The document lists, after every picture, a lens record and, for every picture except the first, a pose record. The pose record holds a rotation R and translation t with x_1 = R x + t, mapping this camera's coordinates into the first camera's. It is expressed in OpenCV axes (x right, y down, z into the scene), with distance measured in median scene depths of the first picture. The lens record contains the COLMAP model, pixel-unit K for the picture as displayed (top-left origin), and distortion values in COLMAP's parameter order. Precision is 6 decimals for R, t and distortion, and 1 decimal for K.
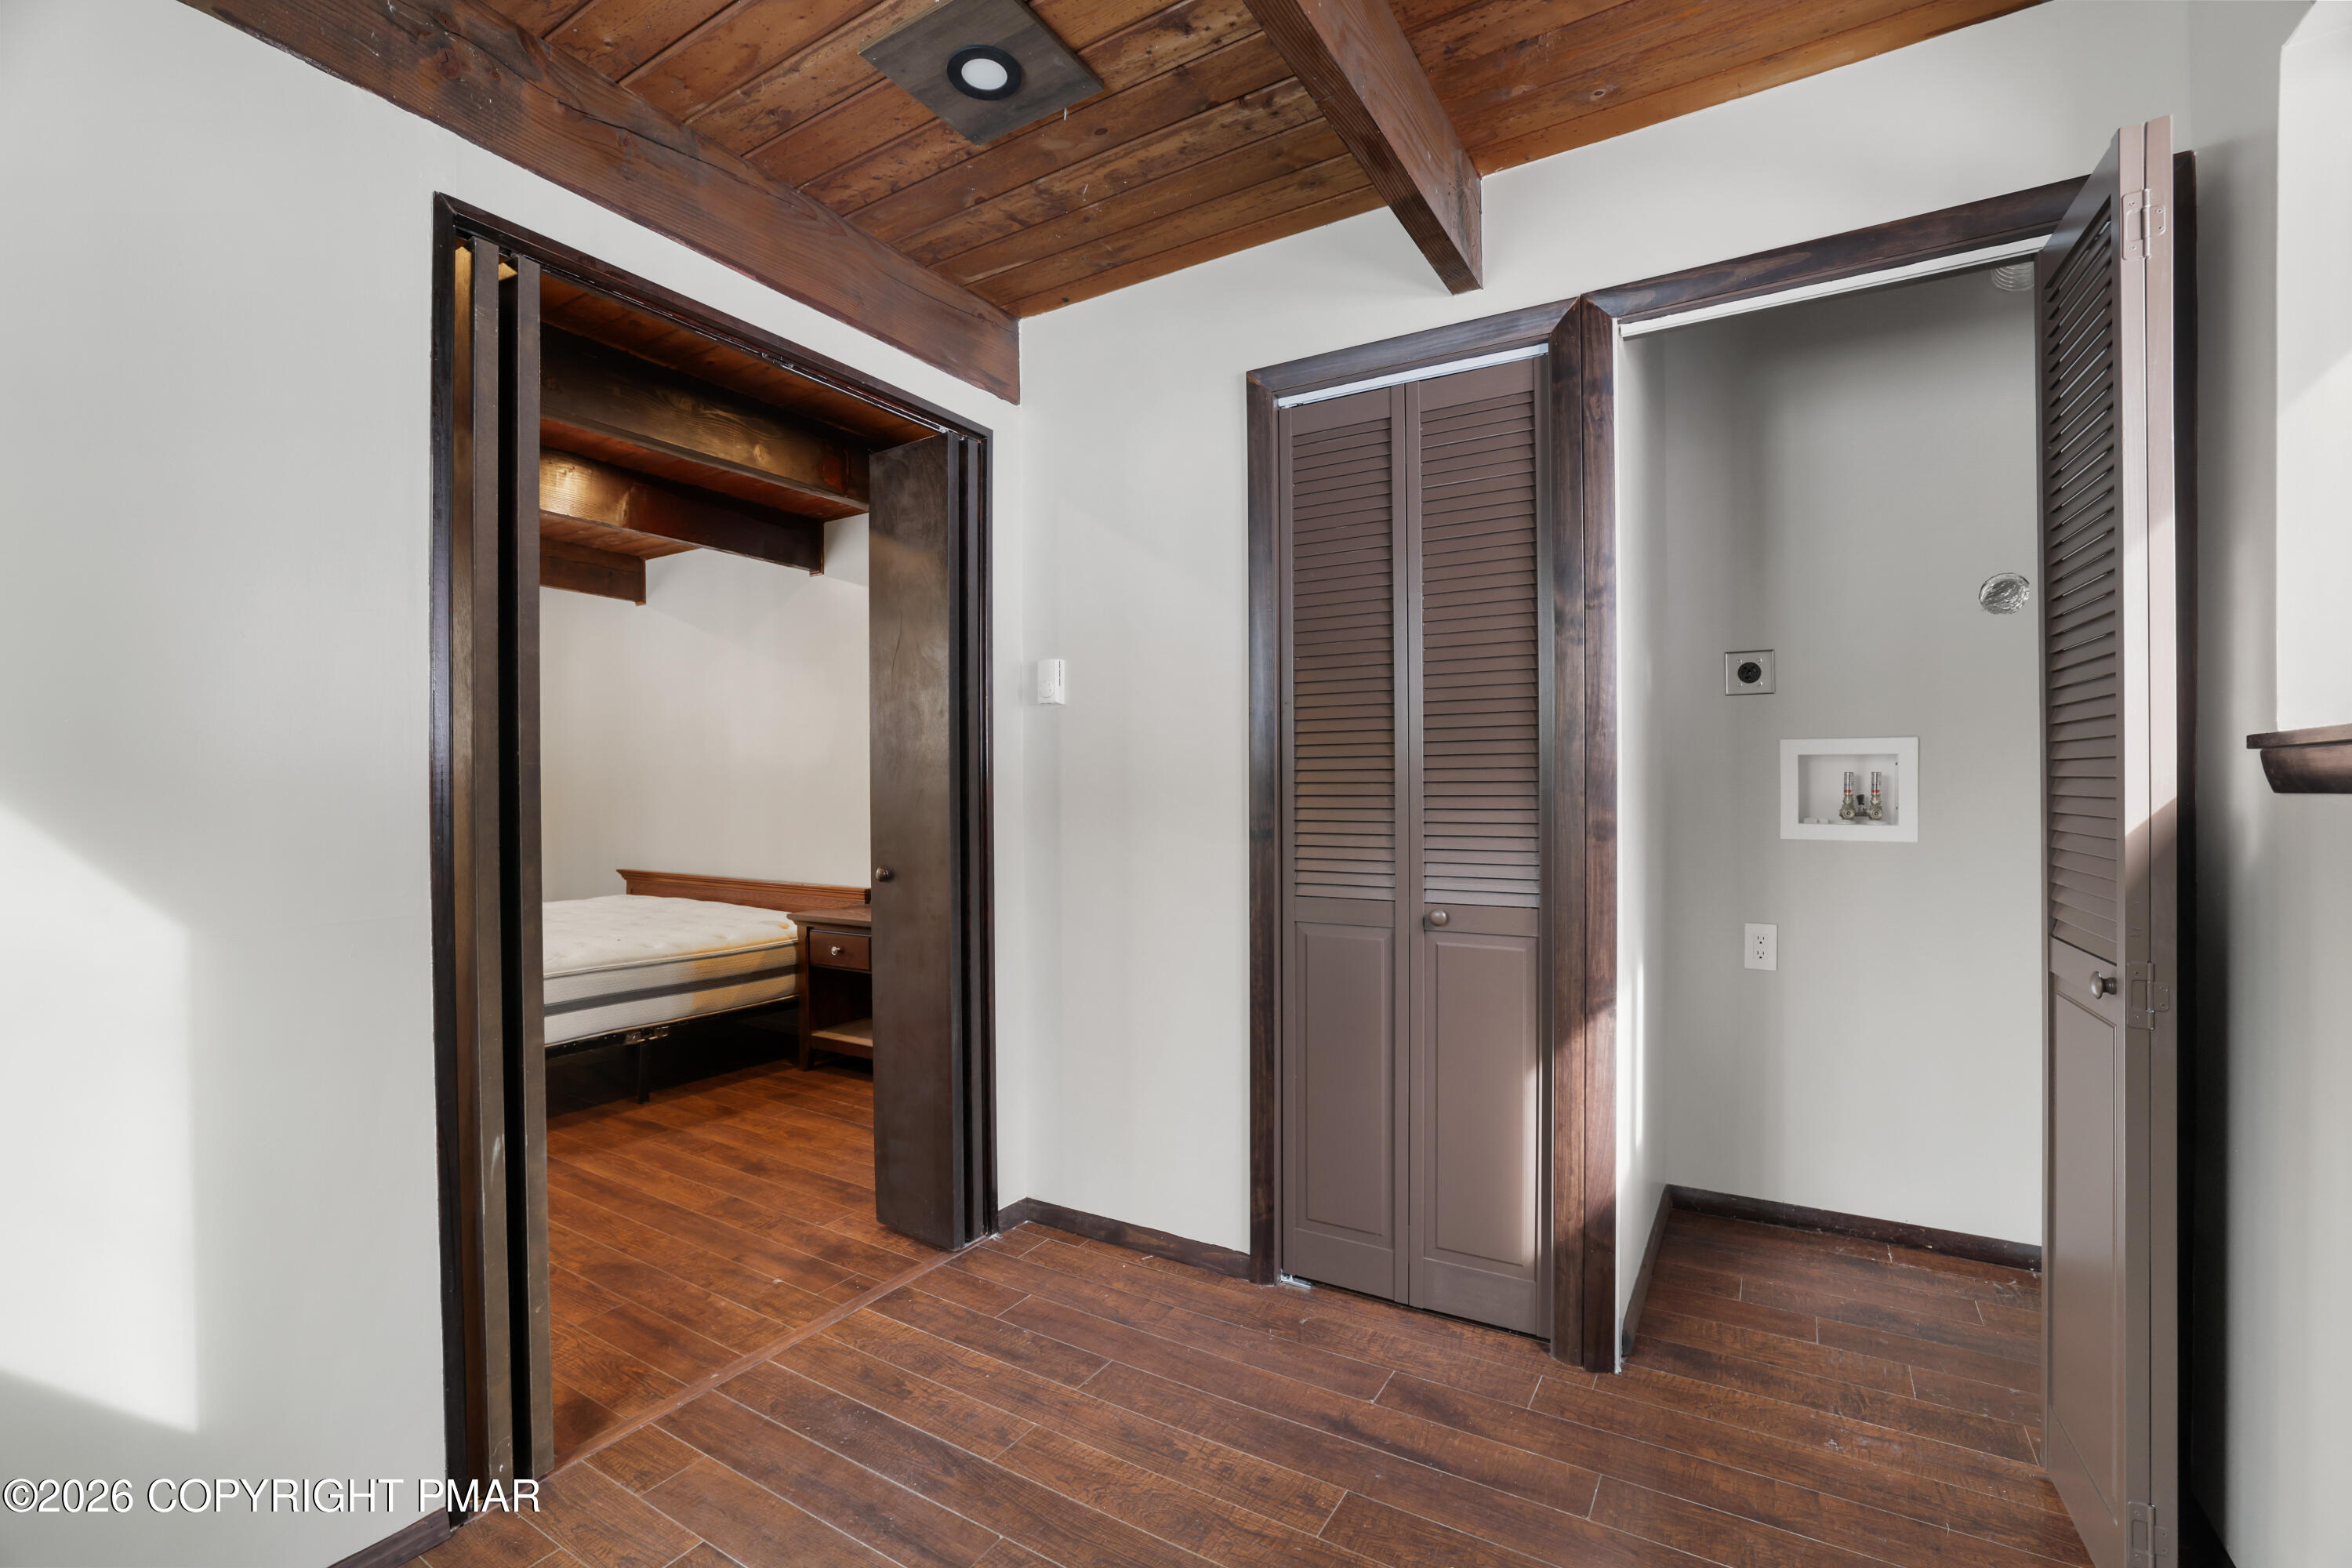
lens RADIAL K [[1025.5, 0, 1157.4], [0, 1025.5, 786.8], [0, 0, 1]] dist [-0.042140, 0.017654]
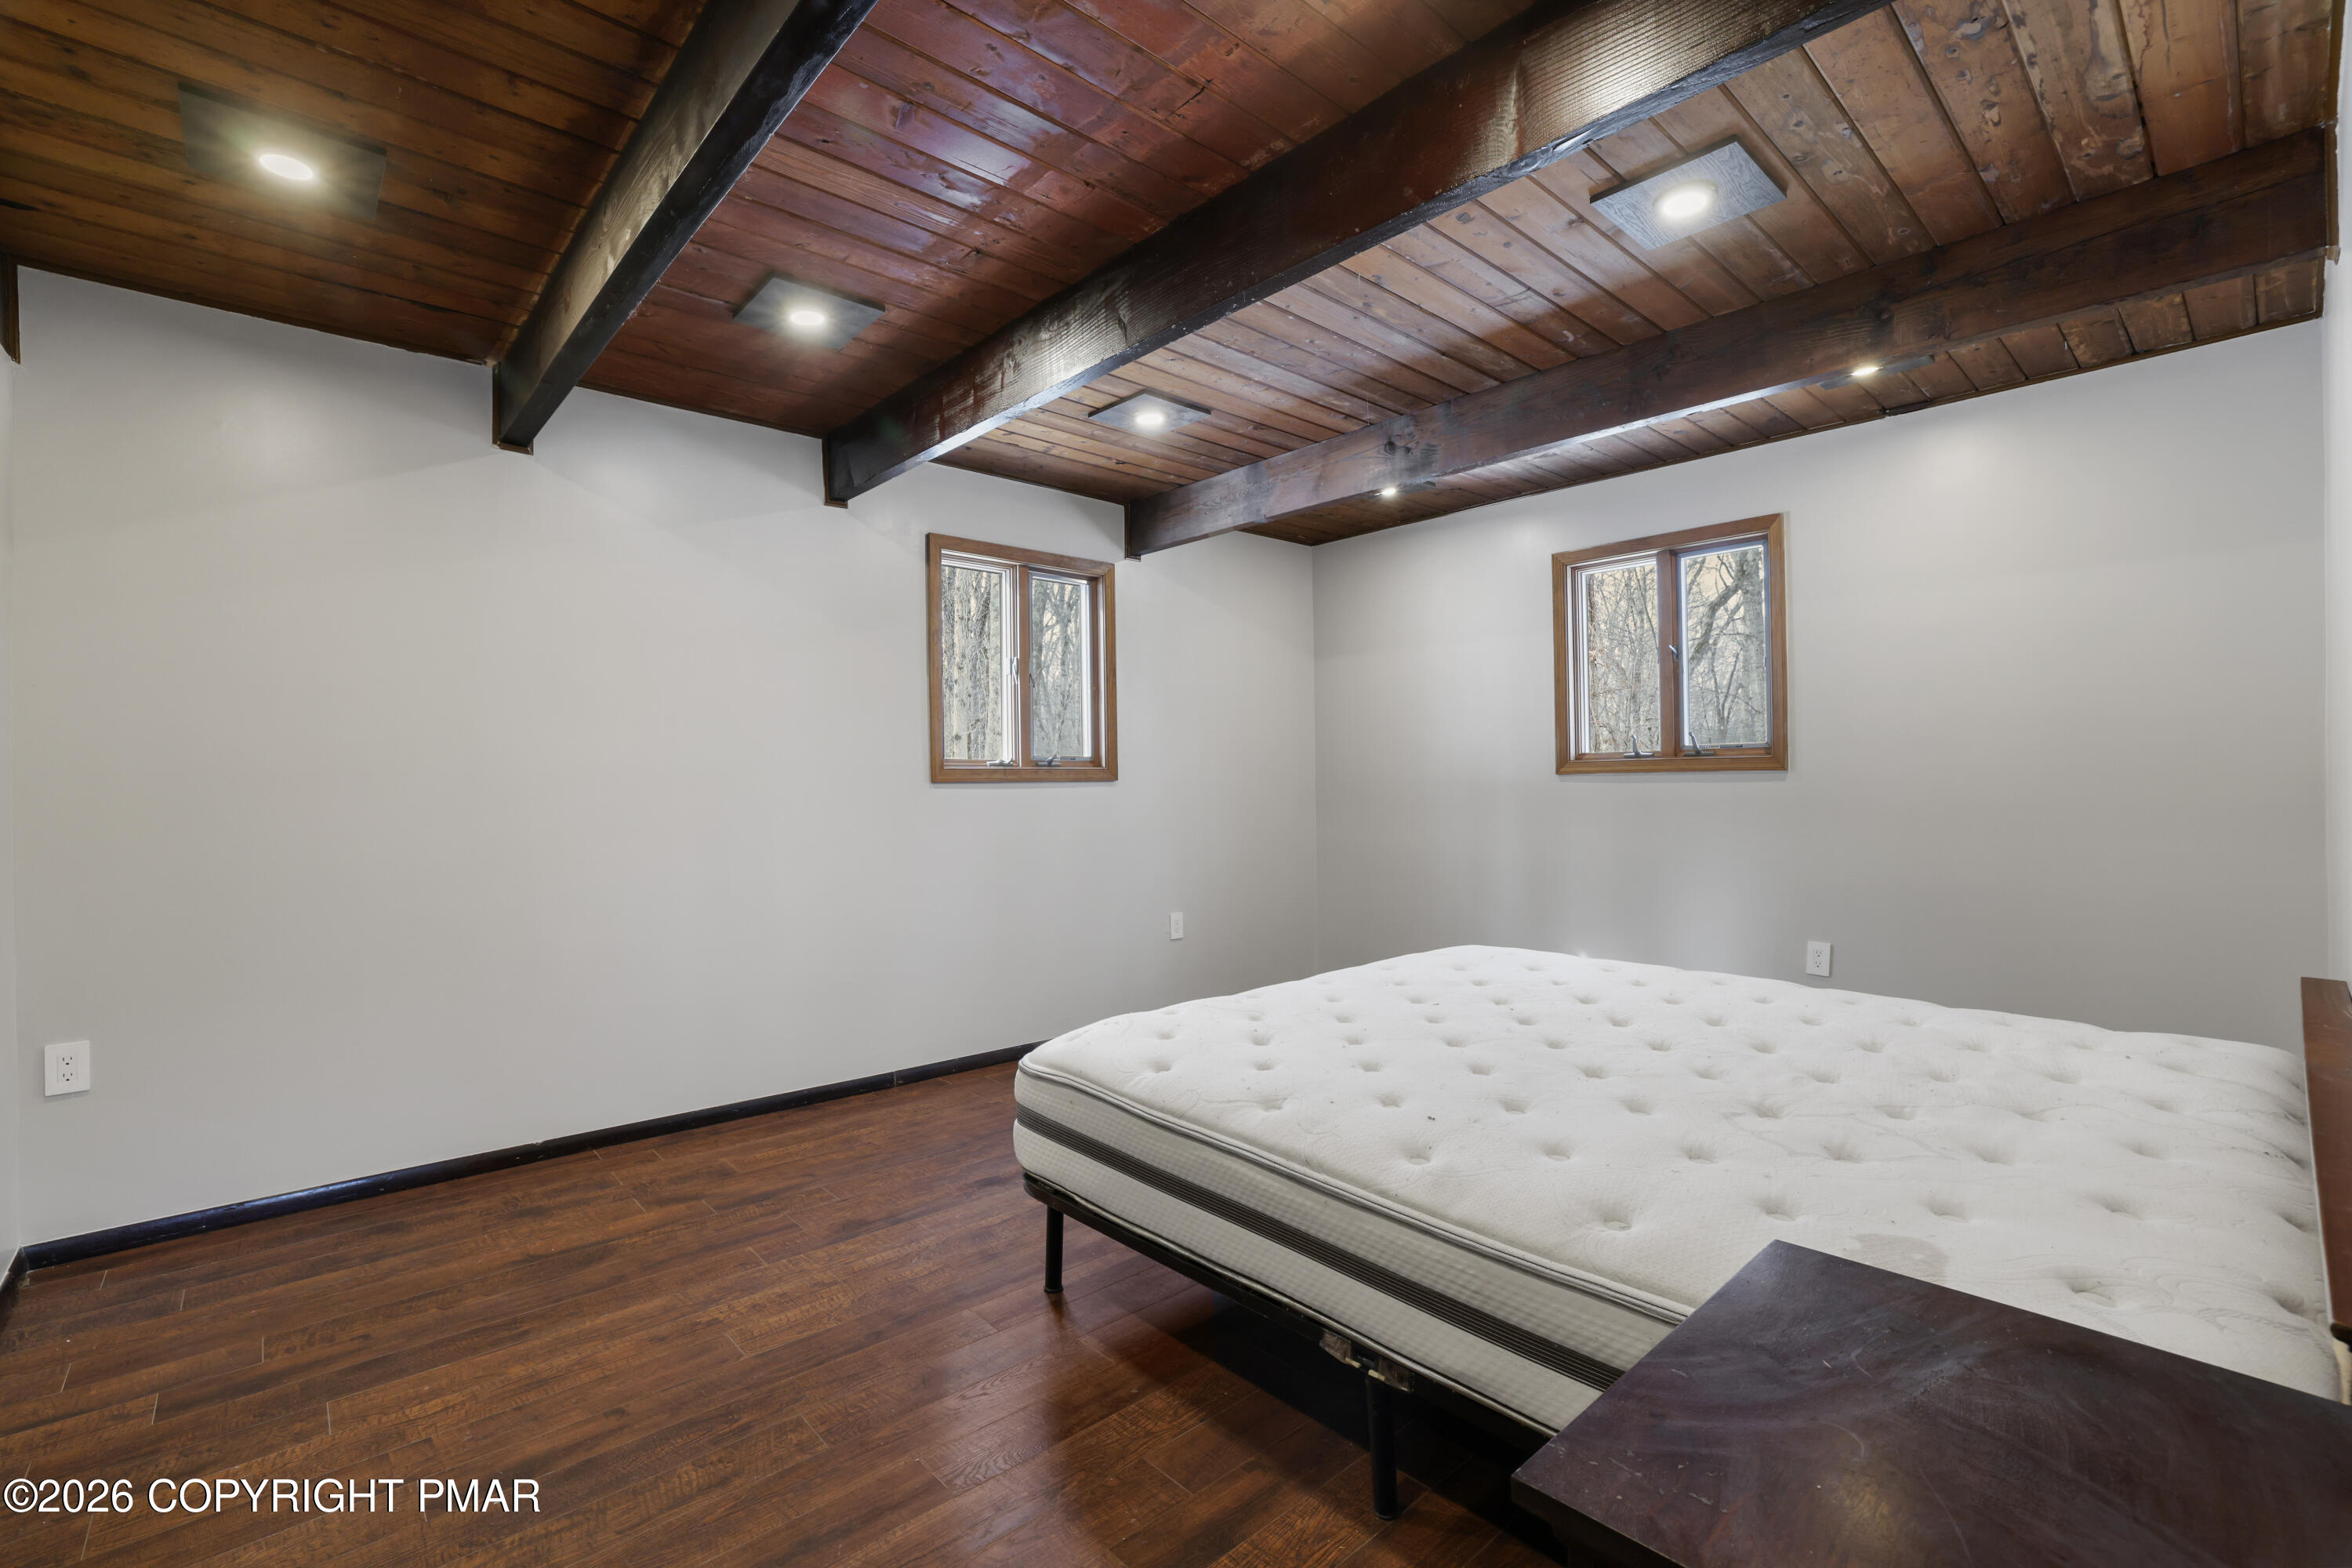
lens RADIAL K [[1025.5, 0, 1157.4], [0, 1025.5, 786.8], [0, 0, 1]] dist [-0.042140, 0.017654]
pose [[-0.277213, 0.006916, -0.960783, -0.074439], [0.008621, 0.999952, 0.004711, 0.004891], [0.960770, -0.006977, -0.277260, 0.970330]]
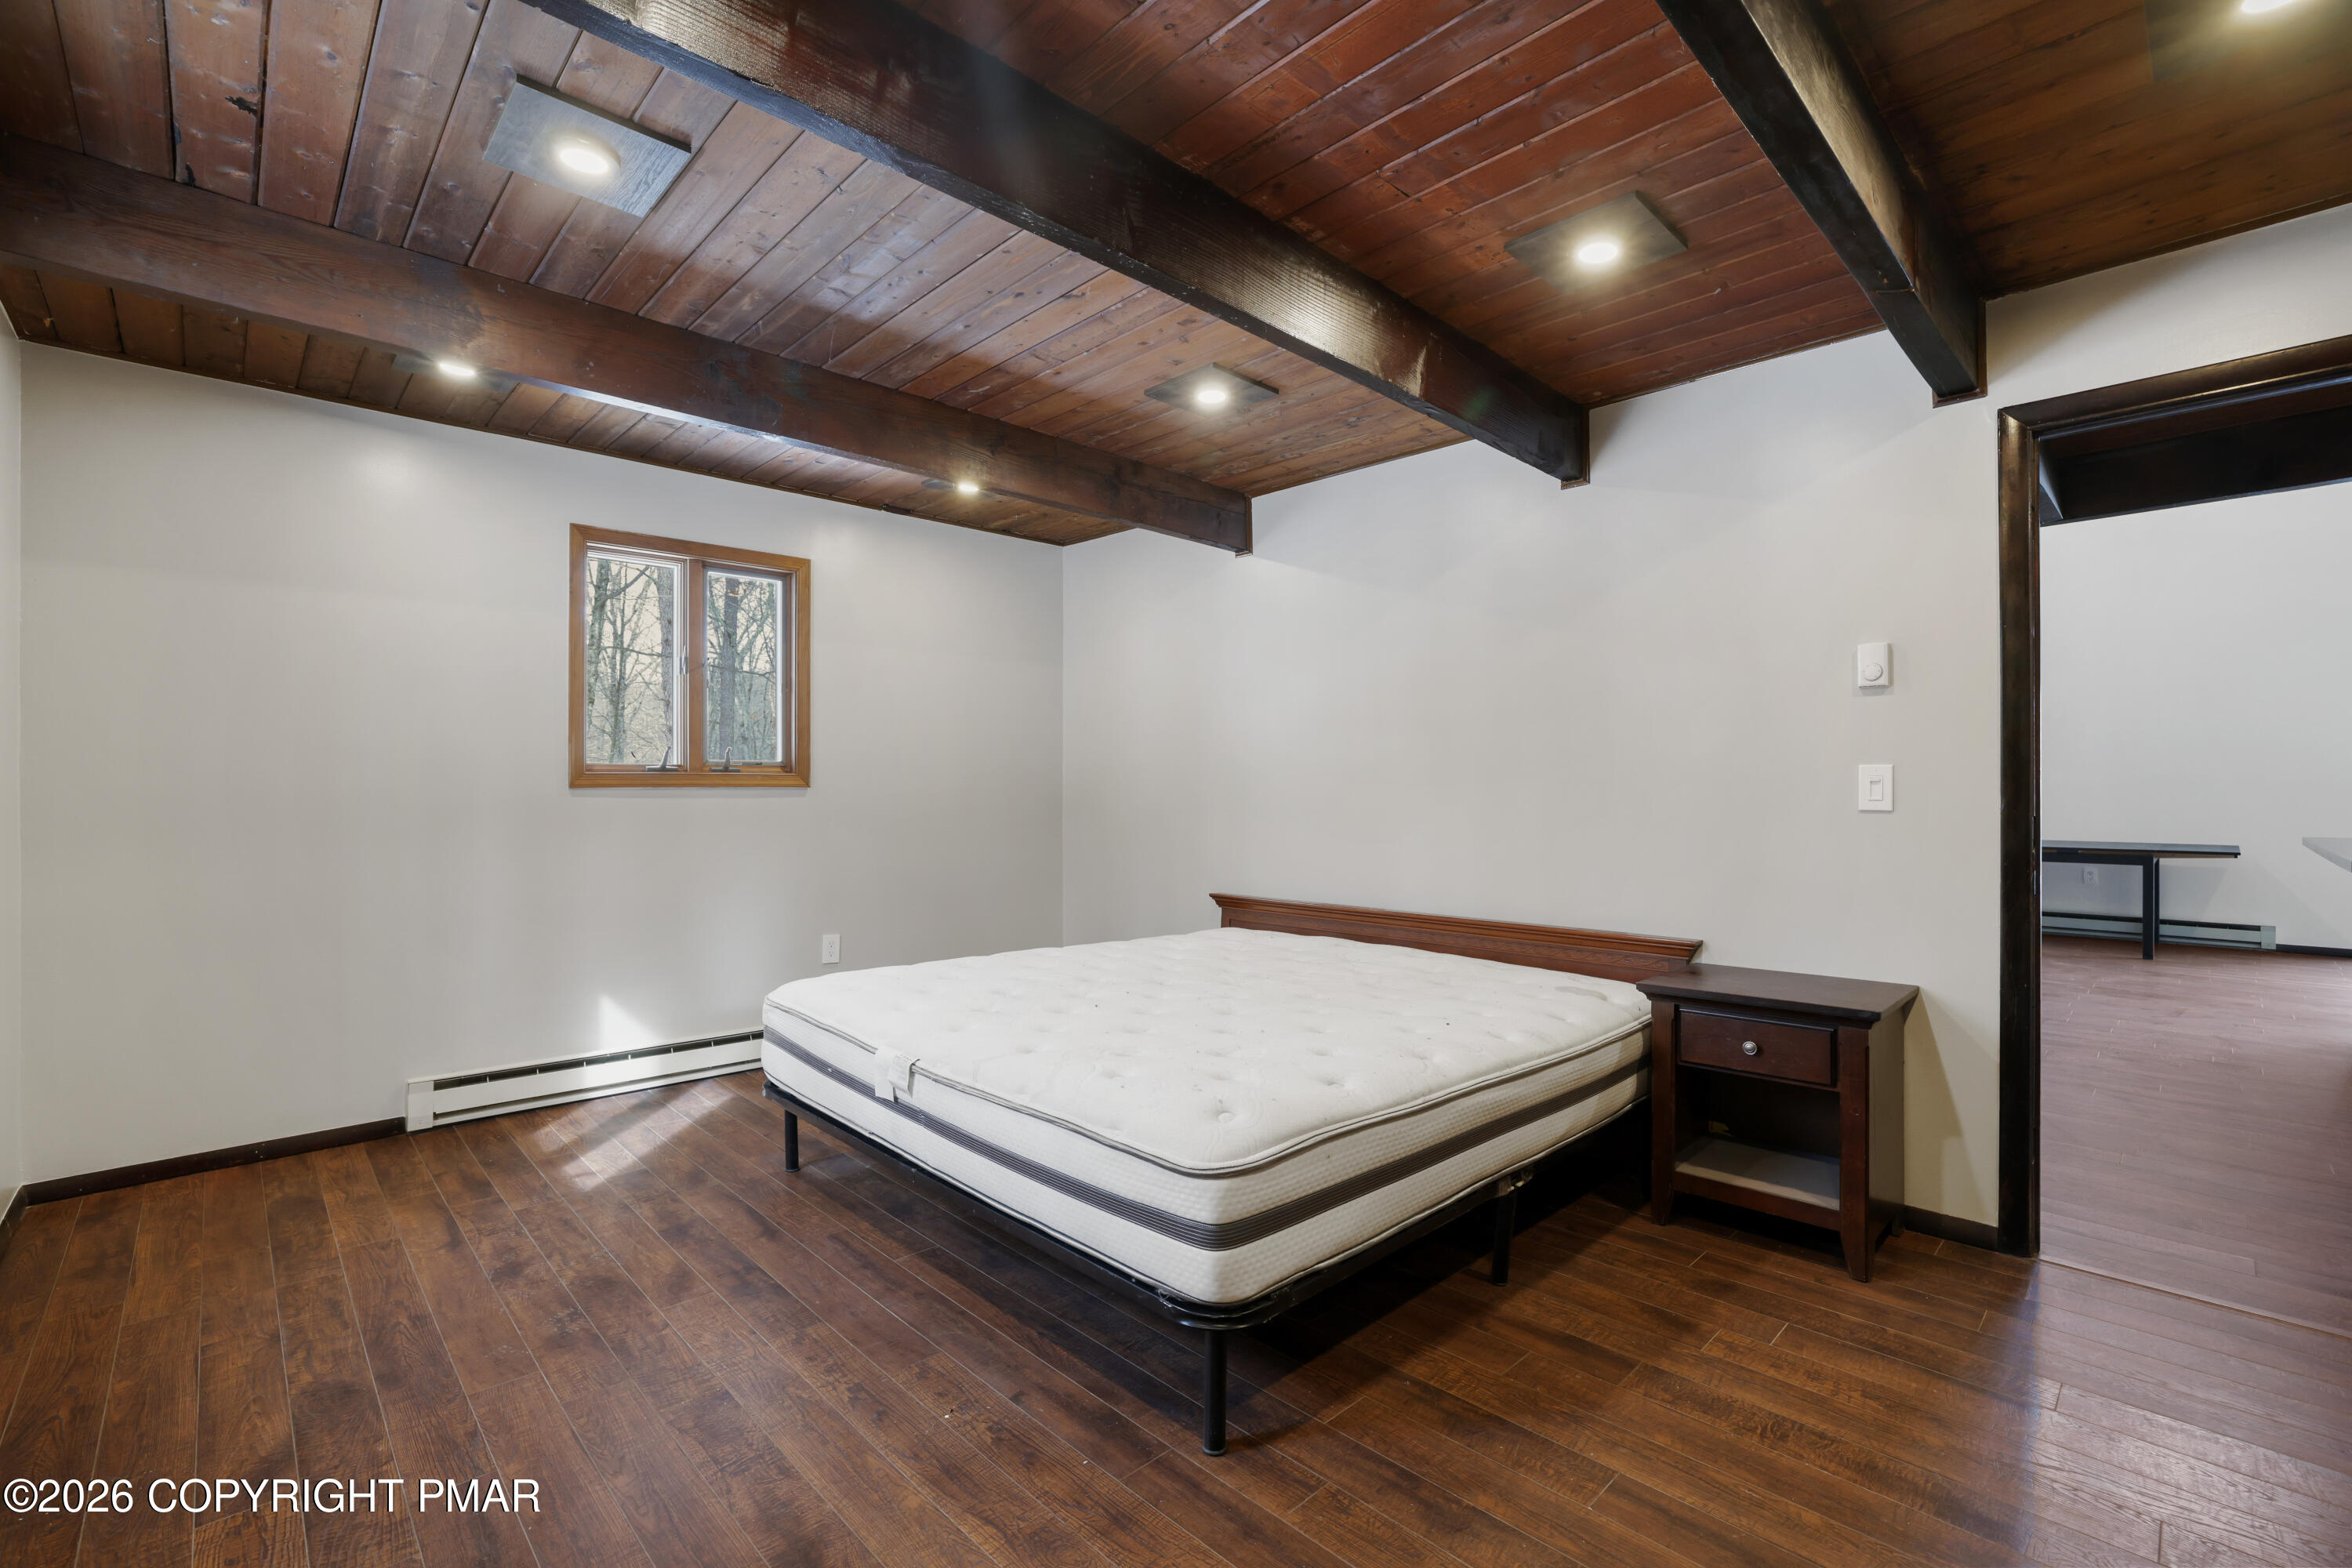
lens RADIAL K [[1025.5, 0, 1157.4], [0, 1025.5, 786.8], [0, 0, 1]] dist [-0.042140, 0.017654]
pose [[0.968204, 0.000281, -0.250164, -0.526649], [-0.001658, 0.999985, -0.005291, 0.003585], [0.250158, 0.005538, 0.968189, 0.310585]]
